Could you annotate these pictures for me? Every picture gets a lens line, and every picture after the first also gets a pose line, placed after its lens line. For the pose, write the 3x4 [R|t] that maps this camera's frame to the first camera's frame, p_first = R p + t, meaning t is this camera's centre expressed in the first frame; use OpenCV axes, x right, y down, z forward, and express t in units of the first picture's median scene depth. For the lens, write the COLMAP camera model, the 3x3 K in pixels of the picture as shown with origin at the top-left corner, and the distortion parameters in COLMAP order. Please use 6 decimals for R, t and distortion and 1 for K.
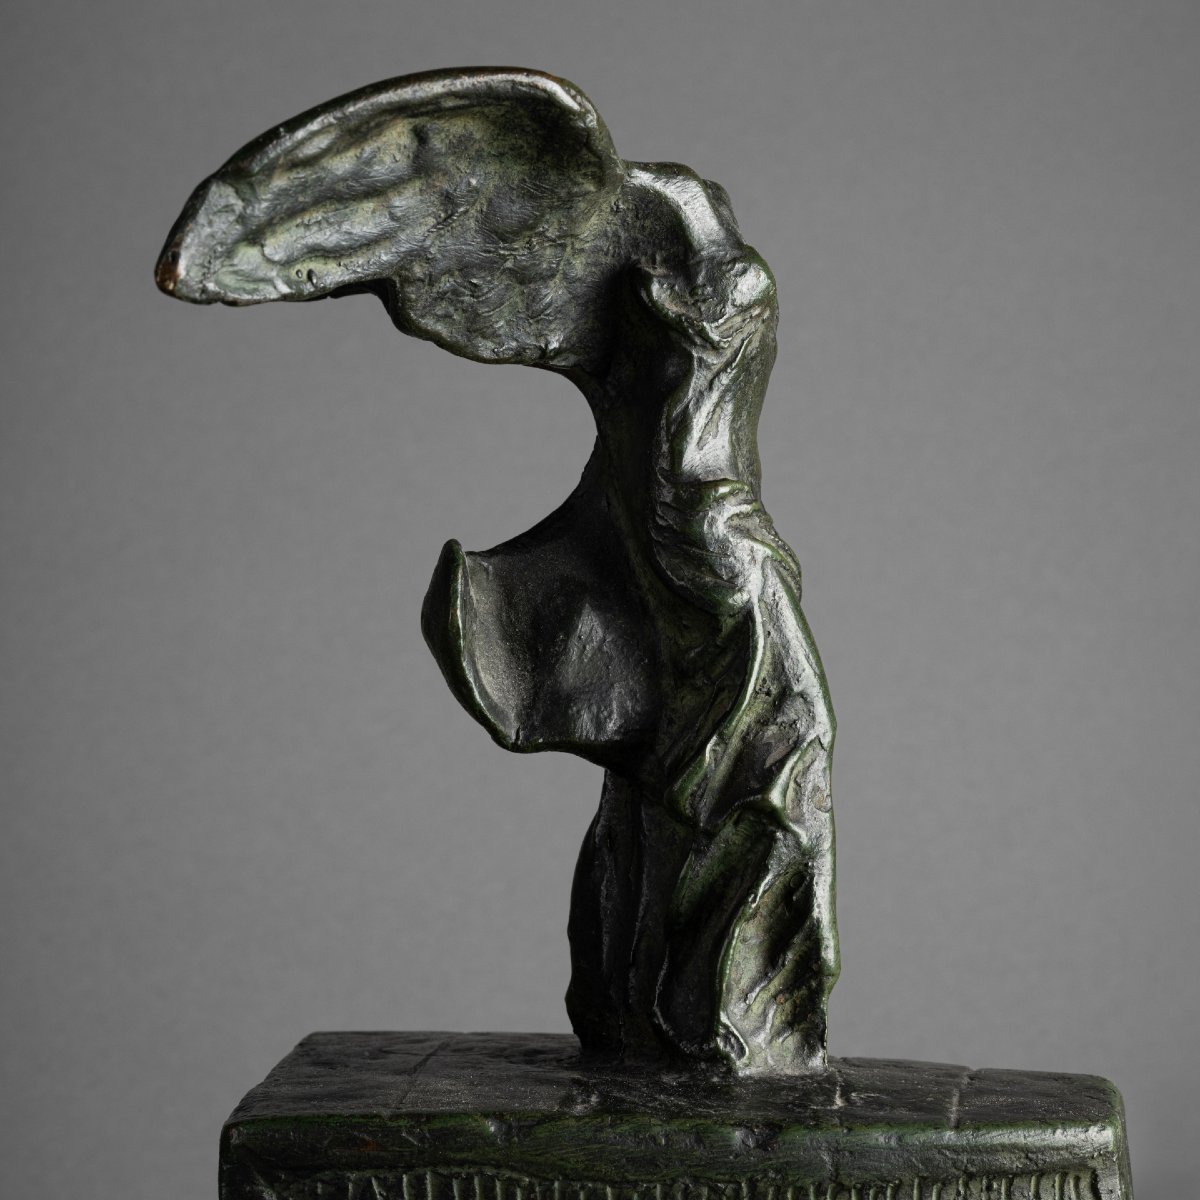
lens RADIAL K [[4882.9, 0, 600.0], [0, 4882.9, 600.0], [0, 0, 1]] dist [0.384093, 0.878708]
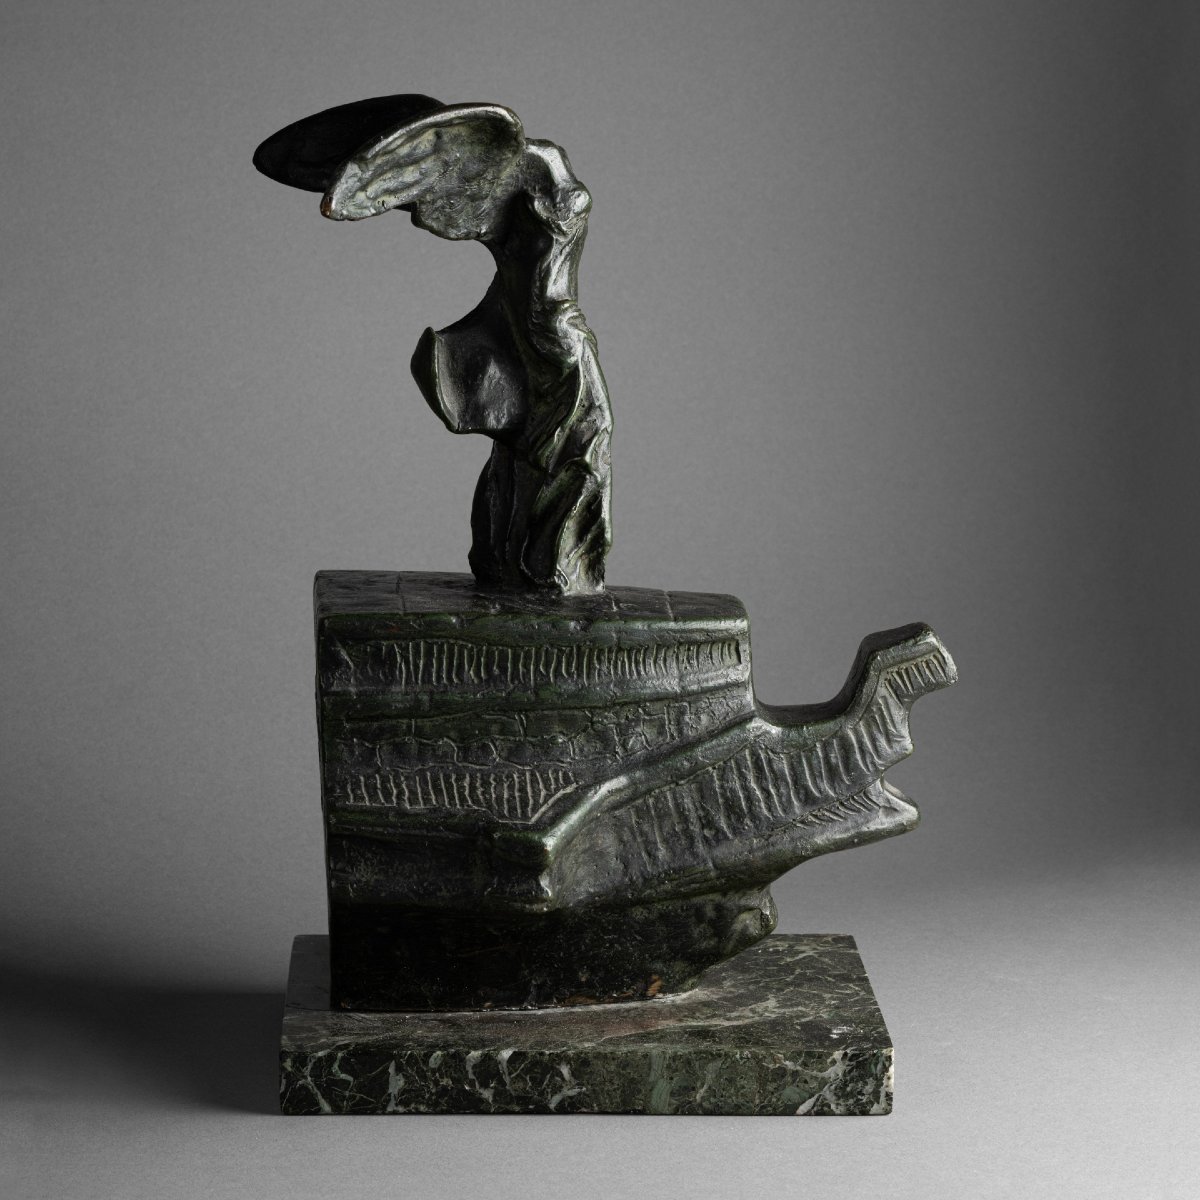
lens RADIAL K [[4651.1, 0, 601.5], [0, 4651.1, 544.0], [0, 0, 1]] dist [1.018901, 1.093752]
pose [[0.986252, 0.007208, 0.165088, -0.276256], [-0.022331, 0.995697, 0.089934, -0.097621], [-0.163730, -0.092384, 0.982170, -0.892109]]
